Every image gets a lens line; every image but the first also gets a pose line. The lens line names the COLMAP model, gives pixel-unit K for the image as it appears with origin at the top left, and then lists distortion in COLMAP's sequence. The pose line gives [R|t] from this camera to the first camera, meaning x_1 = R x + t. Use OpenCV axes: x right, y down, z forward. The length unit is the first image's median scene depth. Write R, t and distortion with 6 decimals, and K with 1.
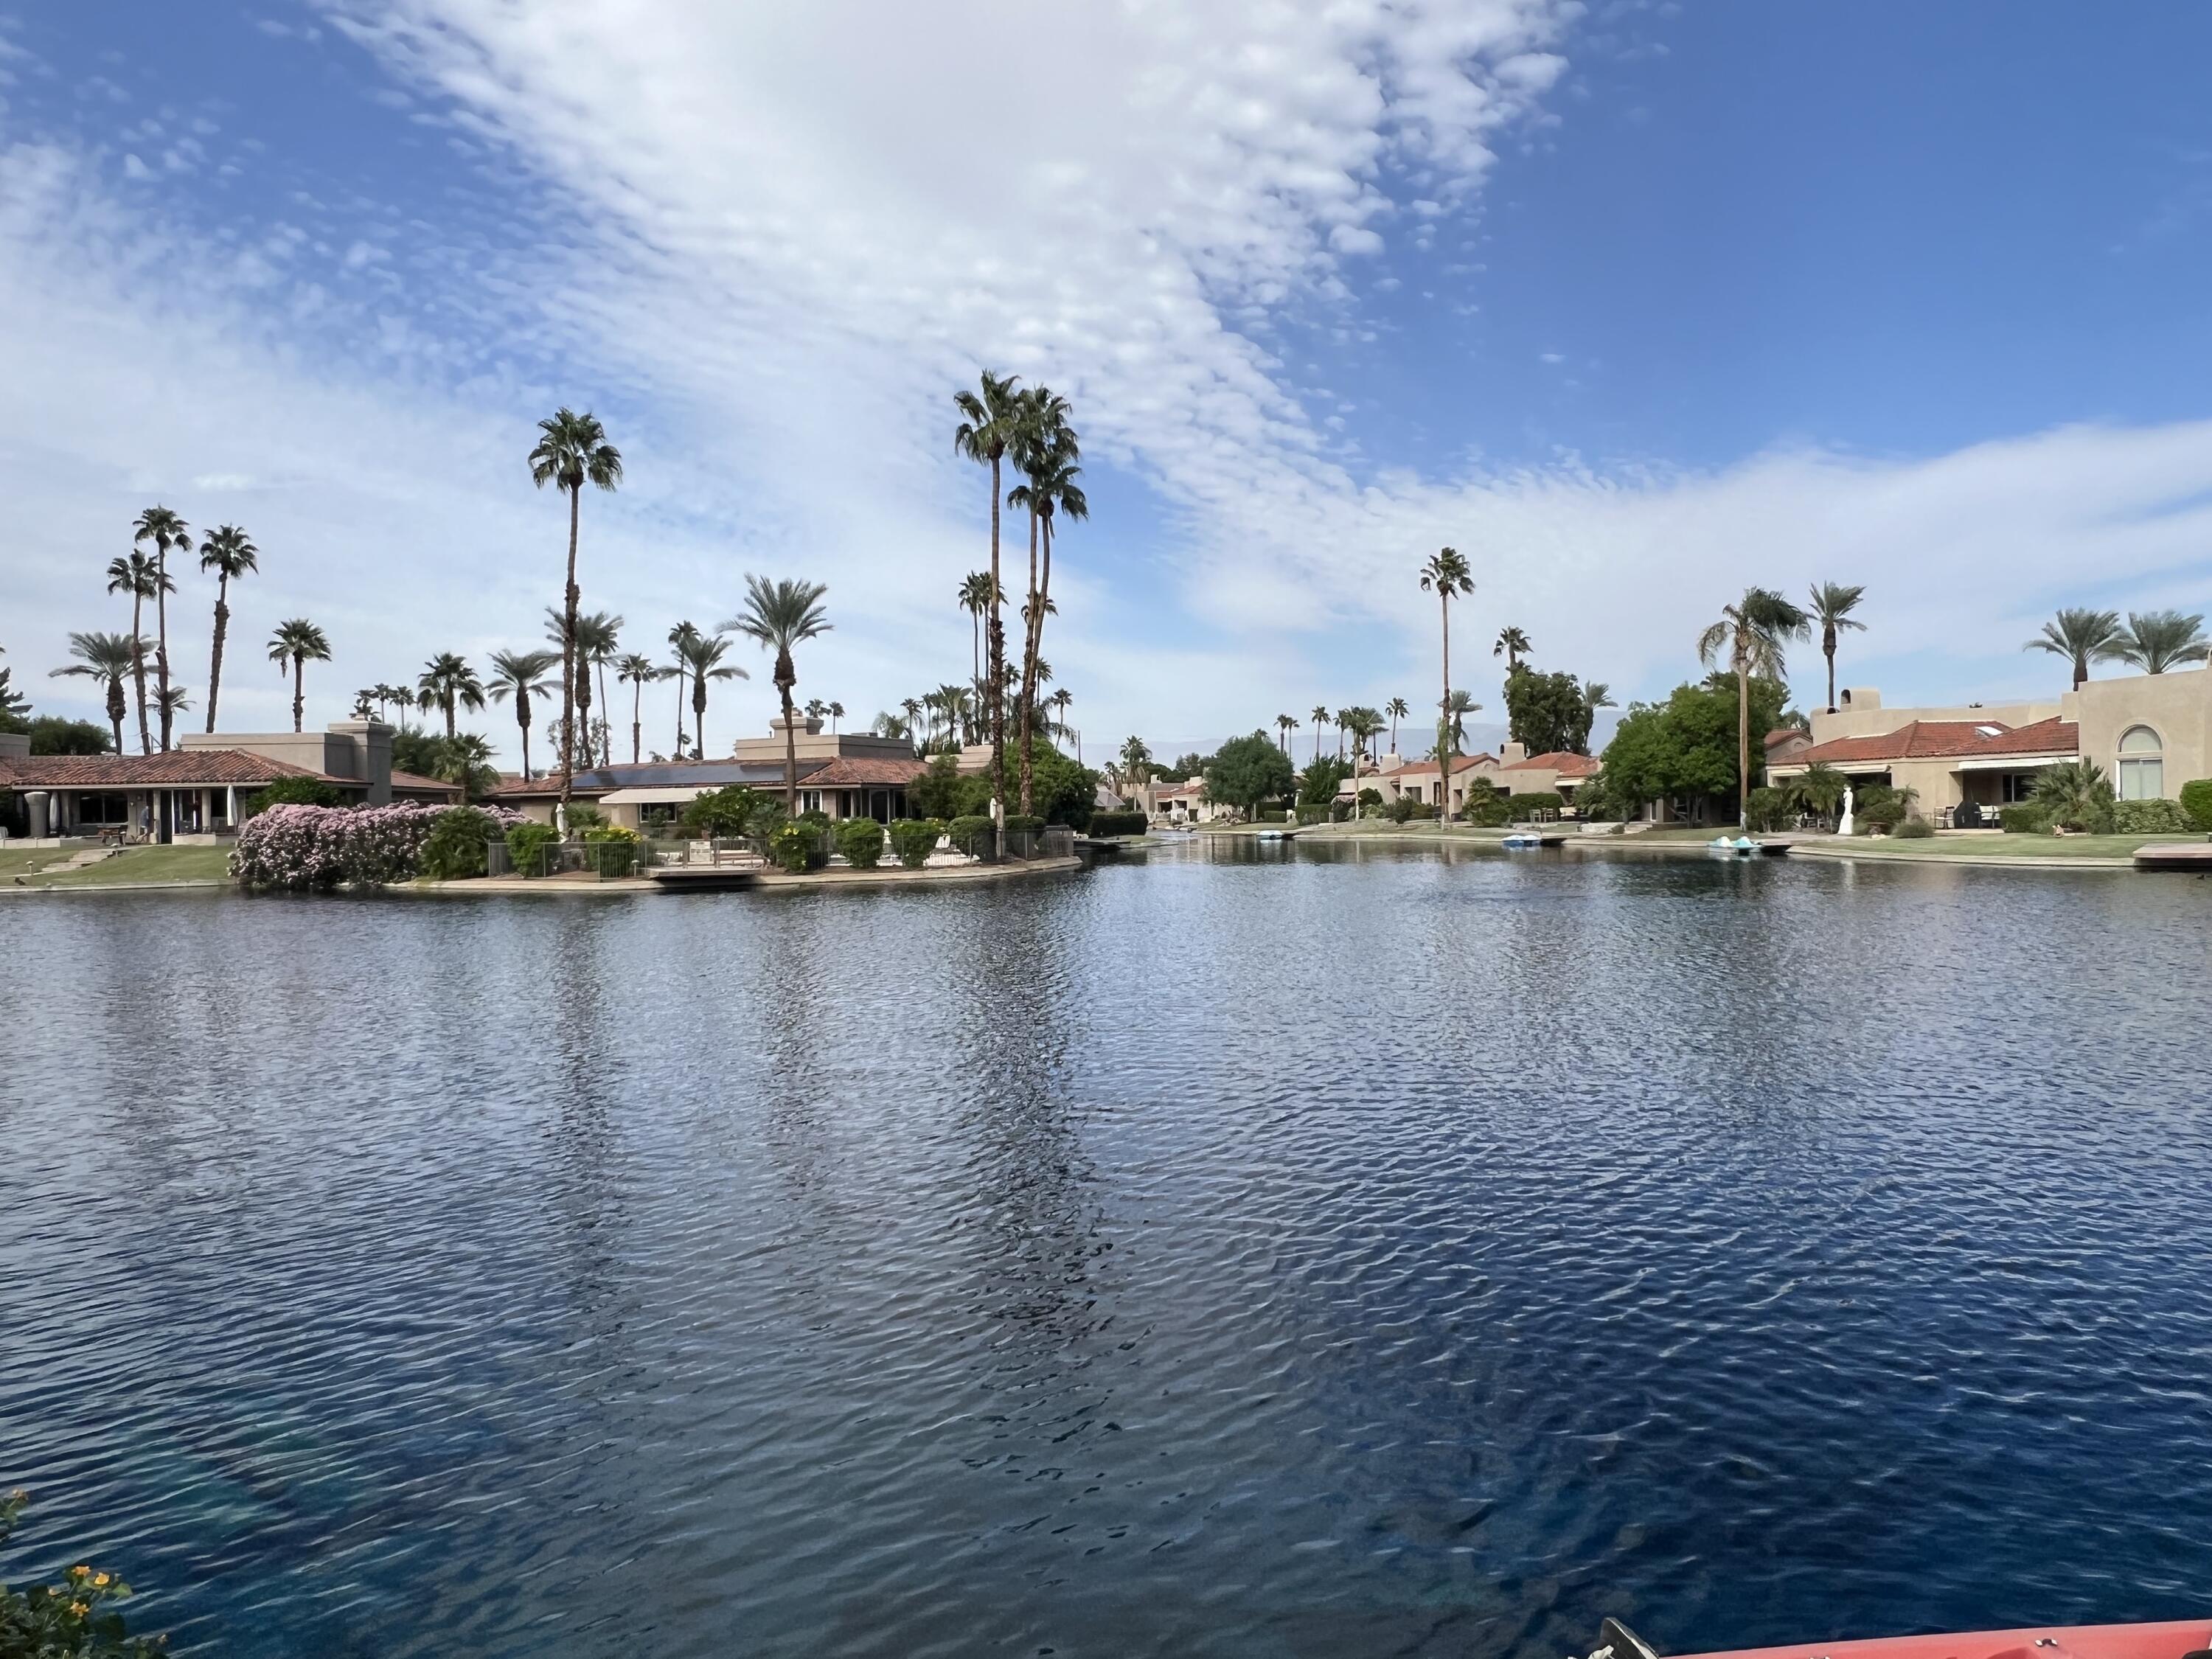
lens RADIAL K [[1436.4, 0, 1106.5], [0, 1436.4, 820.1], [0, 0, 1]] dist [0.005251, 0.000571]
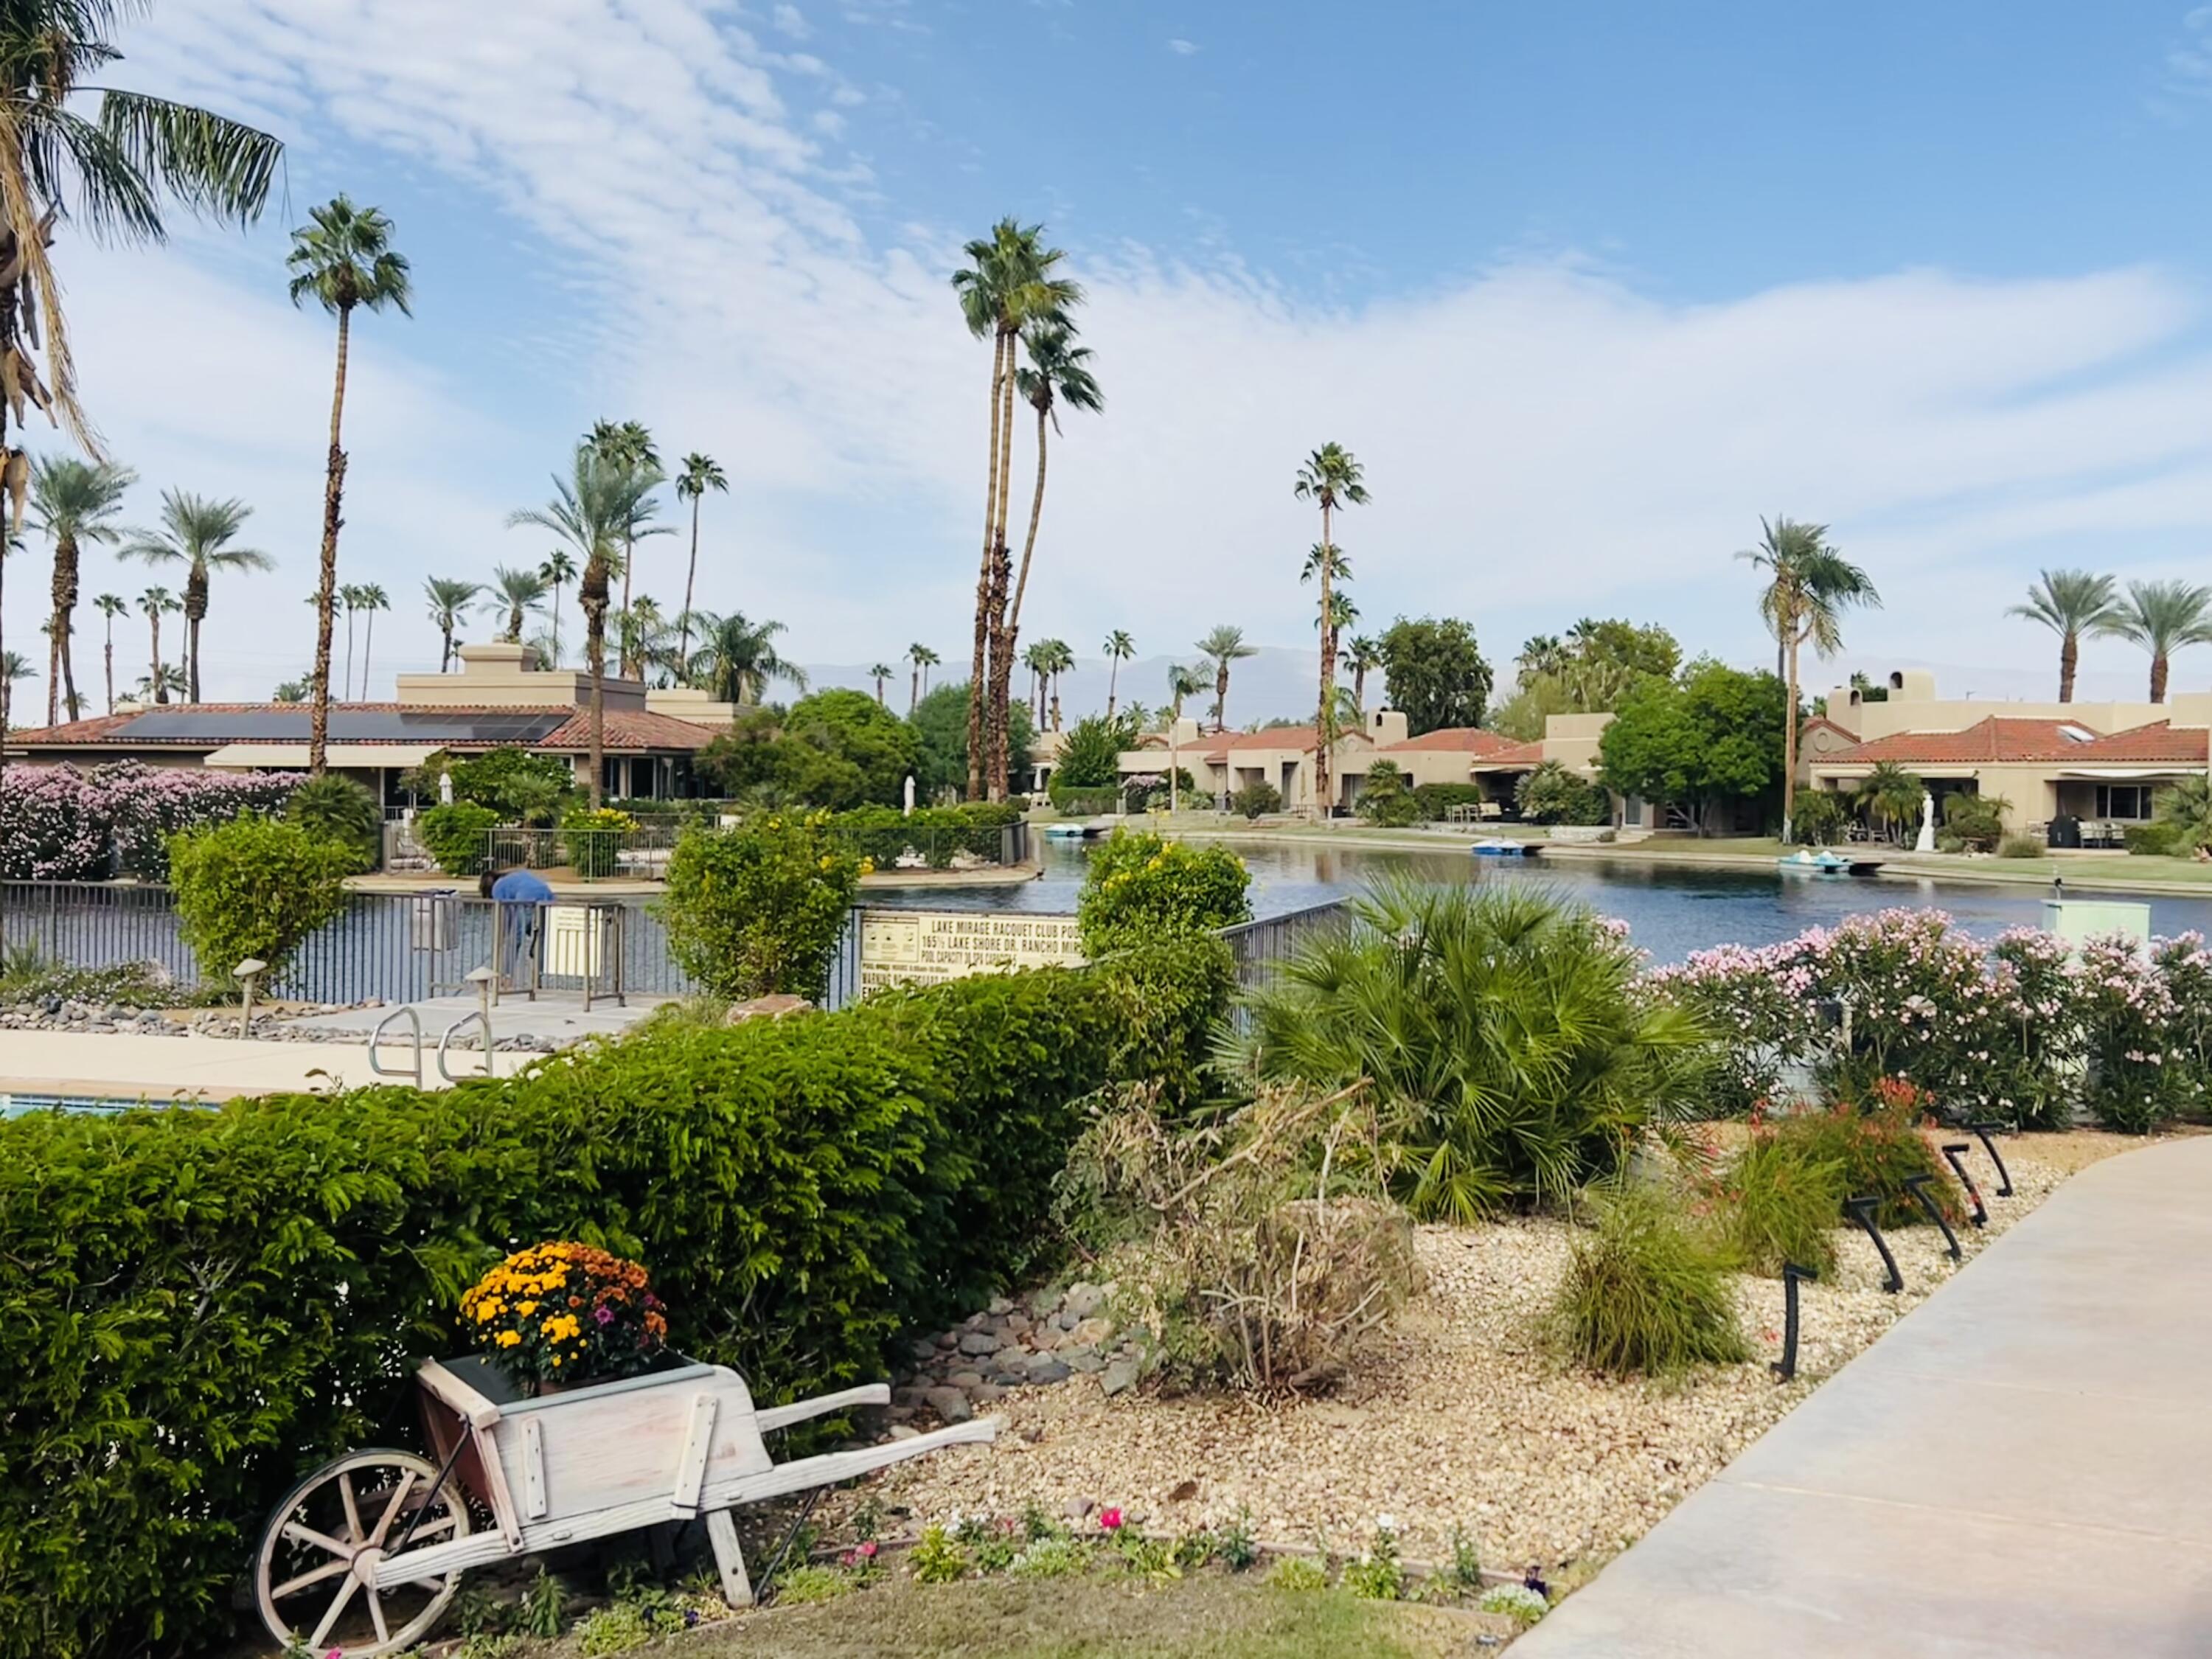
lens RADIAL K [[2333.0, 0, 1147.8], [0, 2333.0, 810.9], [0, 0, 1]] dist [0.016769, 0.000000]
pose [[0.958760, 0.022902, 0.283293, -0.259530], [-0.023950, 0.999713, 0.000239, -0.001297], [-0.283206, -0.007014, 0.959033, -0.152571]]
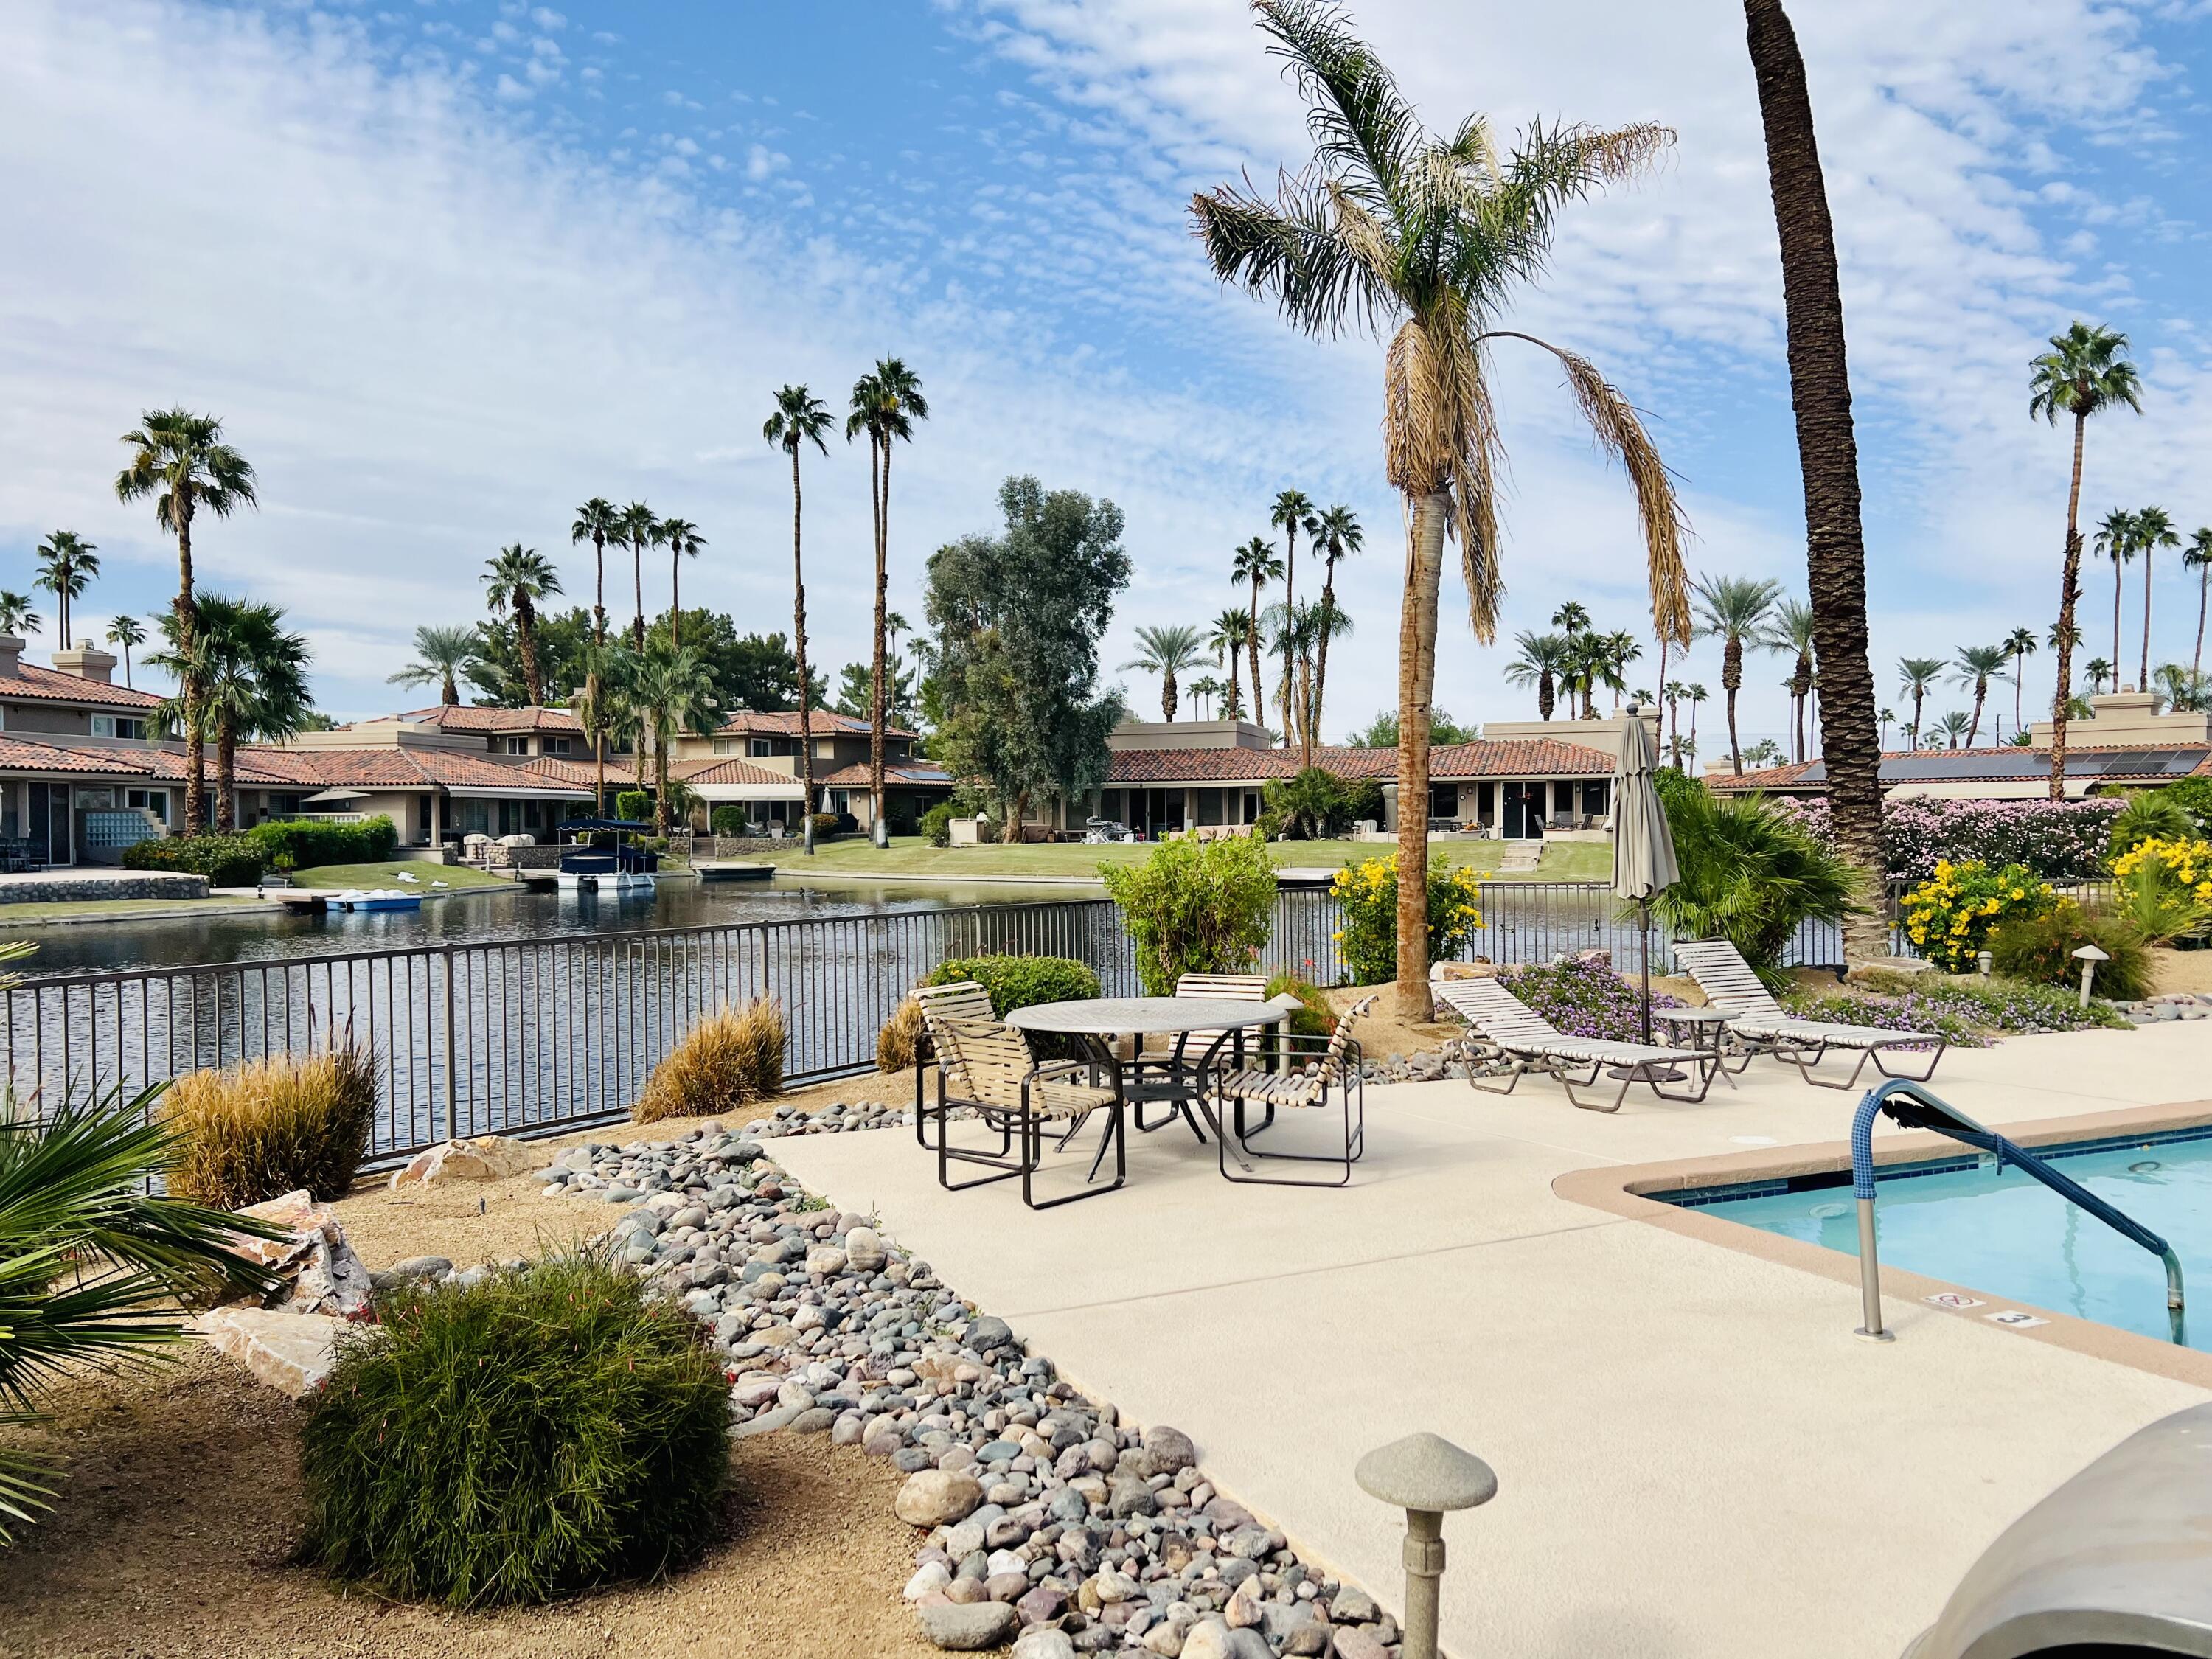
lens RADIAL K [[1647.0, 0, 1124.1], [0, 1647.0, 852.9], [0, 0, 1]] dist [0.078971, -0.102475]
pose [[0.926950, 0.017641, -0.374769, -0.426818], [-0.011362, 0.999756, 0.018958, 0.006345], [0.375012, -0.013315, 0.926924, -0.085103]]
